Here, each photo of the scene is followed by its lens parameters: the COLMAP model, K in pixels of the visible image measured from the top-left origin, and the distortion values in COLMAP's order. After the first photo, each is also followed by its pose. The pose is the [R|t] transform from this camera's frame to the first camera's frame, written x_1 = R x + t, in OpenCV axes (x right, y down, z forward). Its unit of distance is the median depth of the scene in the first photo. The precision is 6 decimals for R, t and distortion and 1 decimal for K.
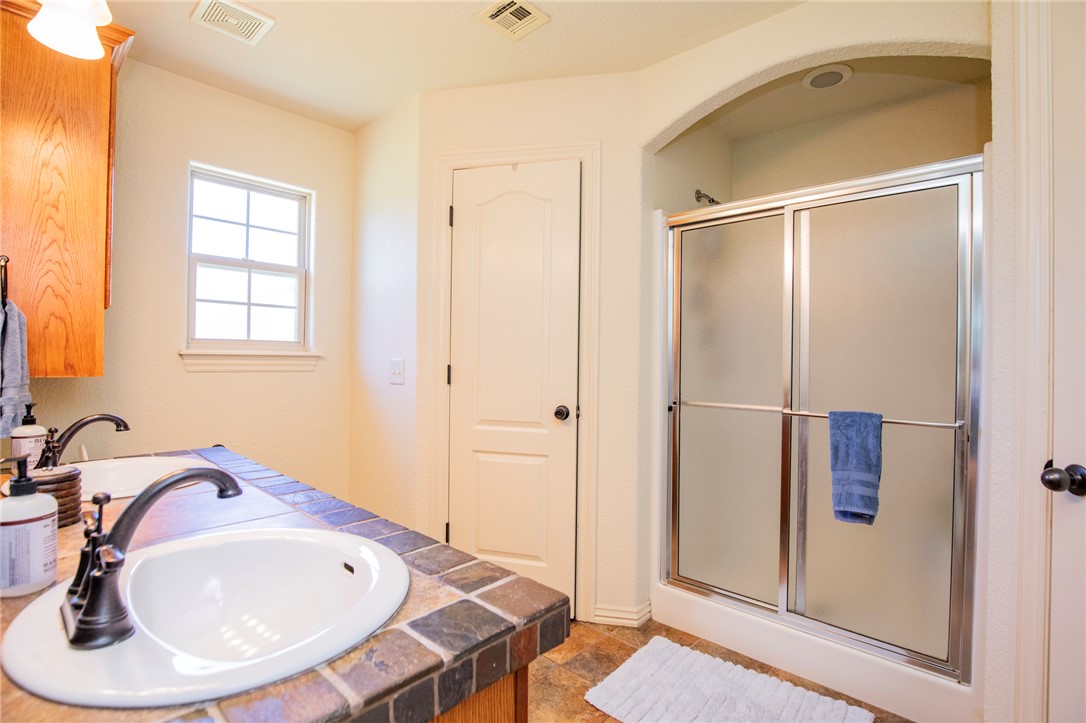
lens RADIAL K [[502.5, 0, 552.3], [0, 502.5, 358.4], [0, 0, 1]] dist [-0.033728, 0.006305]
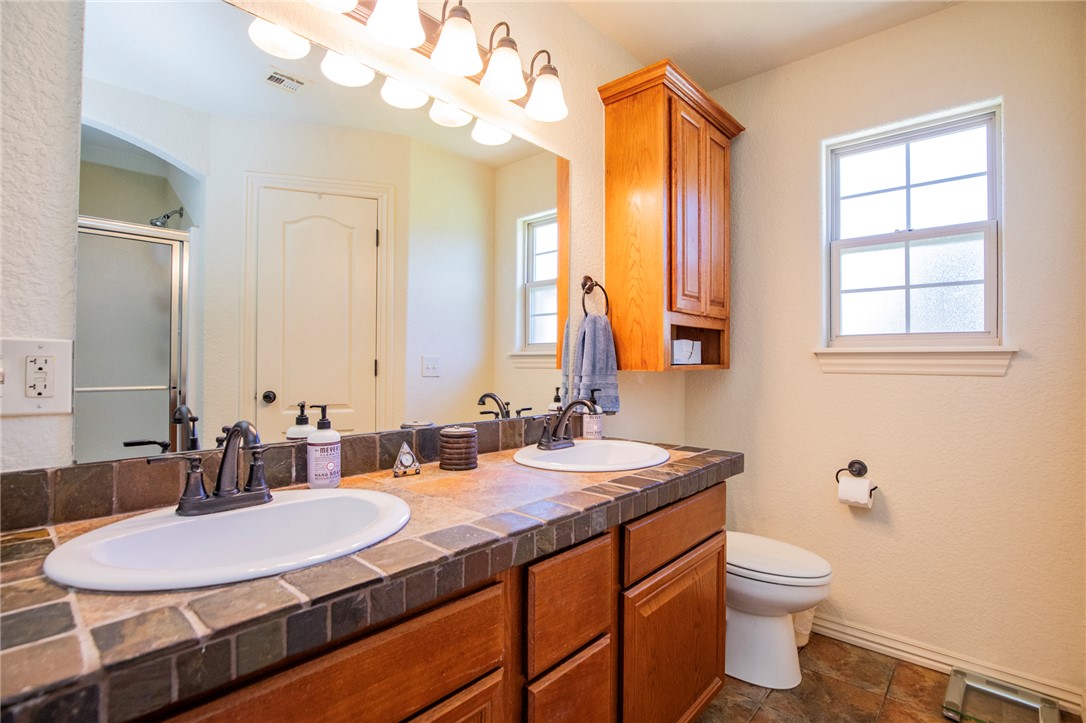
lens RADIAL K [[502.5, 0, 552.3], [0, 502.5, 358.4], [0, 0, 1]] dist [-0.033728, 0.006305]
pose [[0.011342, -0.020206, -0.999732, 0.161462], [-0.003749, 0.999788, -0.020249, 0.020872], [0.999929, 0.003978, 0.011264, 0.470624]]
